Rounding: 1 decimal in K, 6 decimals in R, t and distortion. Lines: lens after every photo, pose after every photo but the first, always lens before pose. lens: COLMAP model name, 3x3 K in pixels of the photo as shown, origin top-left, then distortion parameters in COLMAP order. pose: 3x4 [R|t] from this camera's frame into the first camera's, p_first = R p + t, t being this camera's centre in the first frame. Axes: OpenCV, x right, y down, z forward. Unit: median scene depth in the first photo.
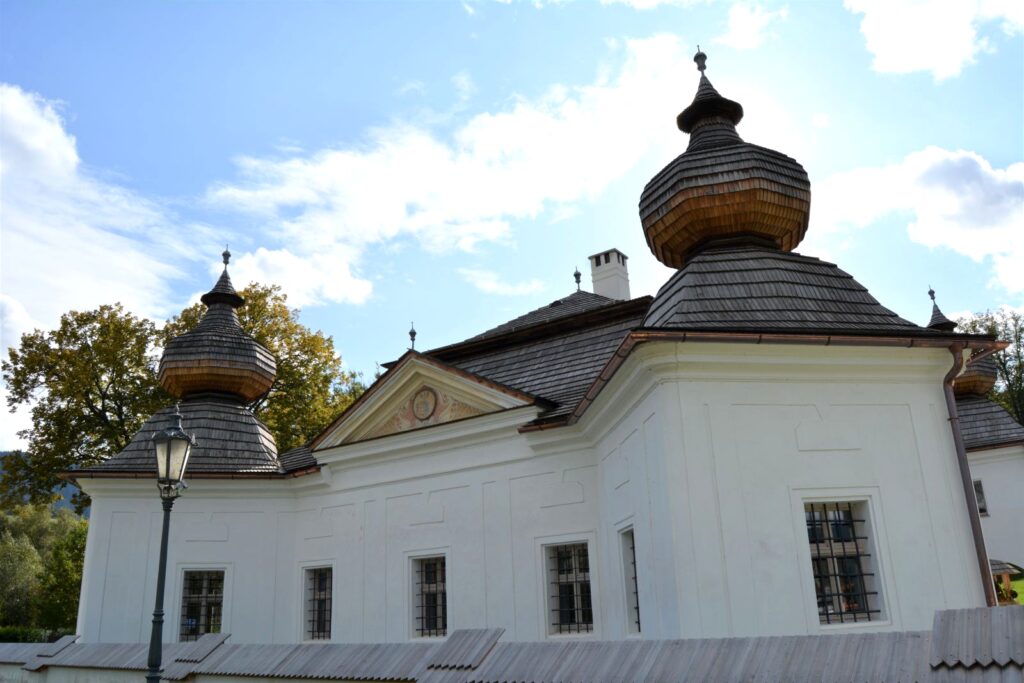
lens RADIAL K [[815.5, 0, 512.0], [0, 815.5, 341.5], [0, 0, 1]] dist [-0.081388, -0.006761]
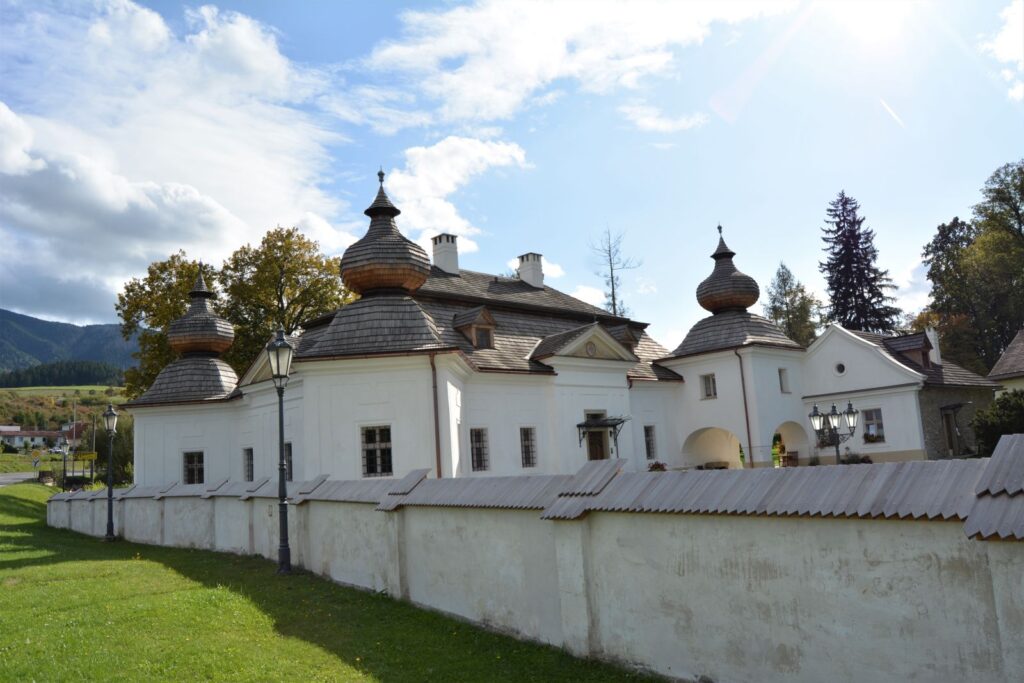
lens RADIAL K [[815.5, 0, 512.0], [0, 815.5, 341.5], [0, 0, 1]] dist [-0.081388, -0.006761]
pose [[0.983184, -0.052956, -0.174770, 0.622089], [0.084186, 0.980704, 0.176442, -0.214340], [0.162054, -0.188188, 0.968671, -0.591150]]
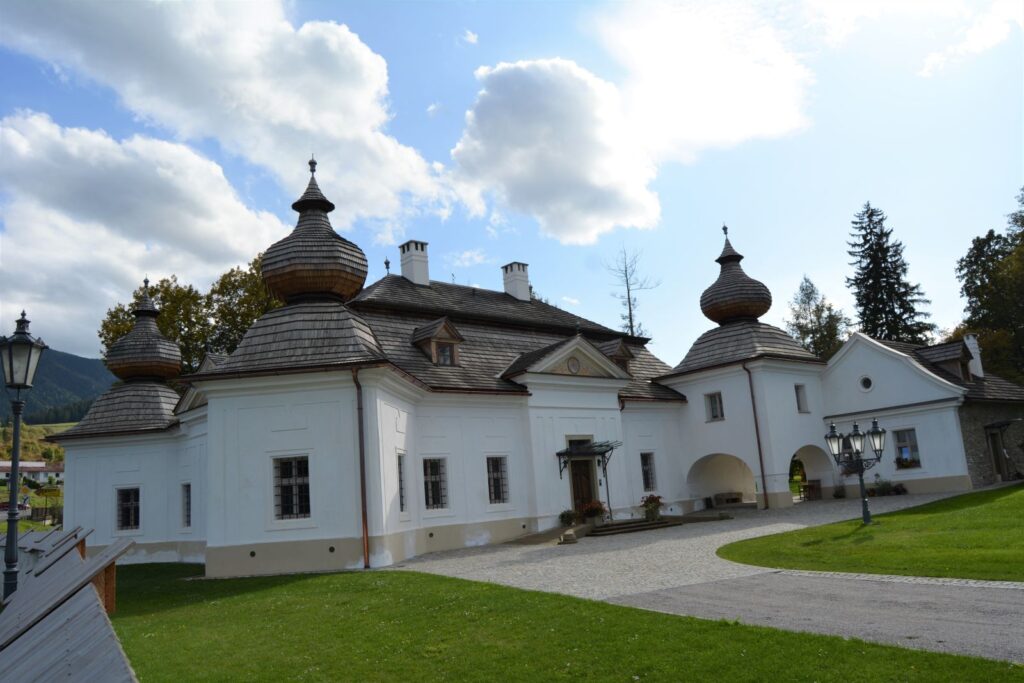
lens RADIAL K [[810.8, 0, 512.0], [0, 810.8, 341.5], [0, 0, 1]] dist [-0.084663, 0.010483]
pose [[0.974576, -0.078106, -0.210002, 0.688353], [0.108421, 0.984627, 0.136948, -0.141412], [0.196078, -0.156235, 0.968062, -0.360399]]
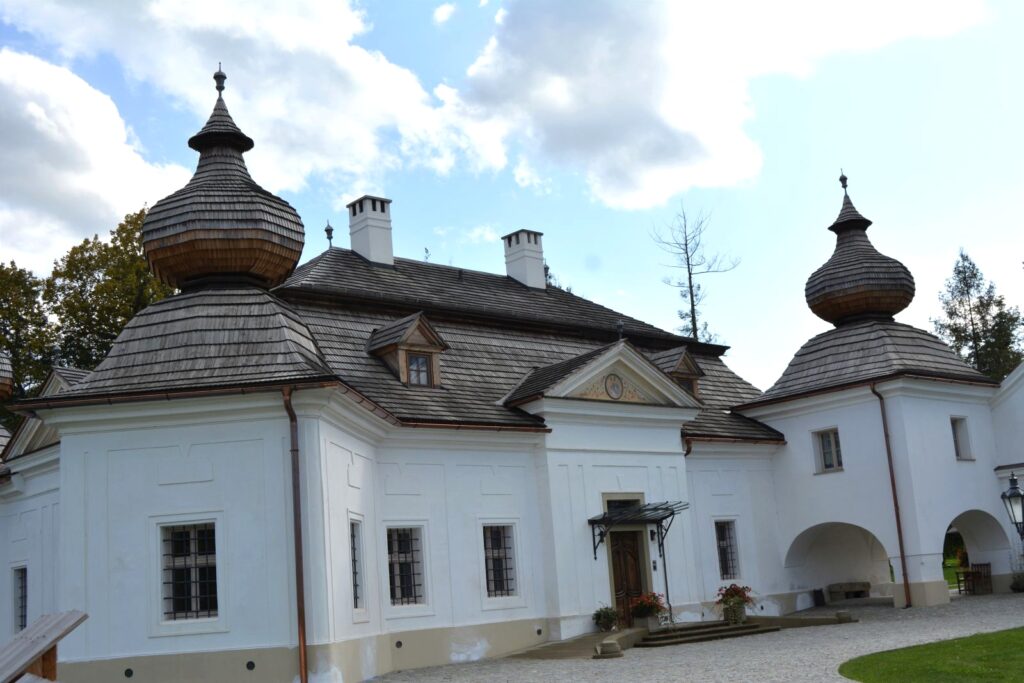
lens RADIAL K [[1238.6, 0, 512.0], [0, 1238.6, 341.5], [0, 0, 1]] dist [-0.041736, -0.030684]
pose [[0.975271, -0.077650, -0.206922, 0.676362], [0.105732, 0.986084, 0.128297, -0.140754], [0.194080, -0.147003, 0.969909, -0.370300]]
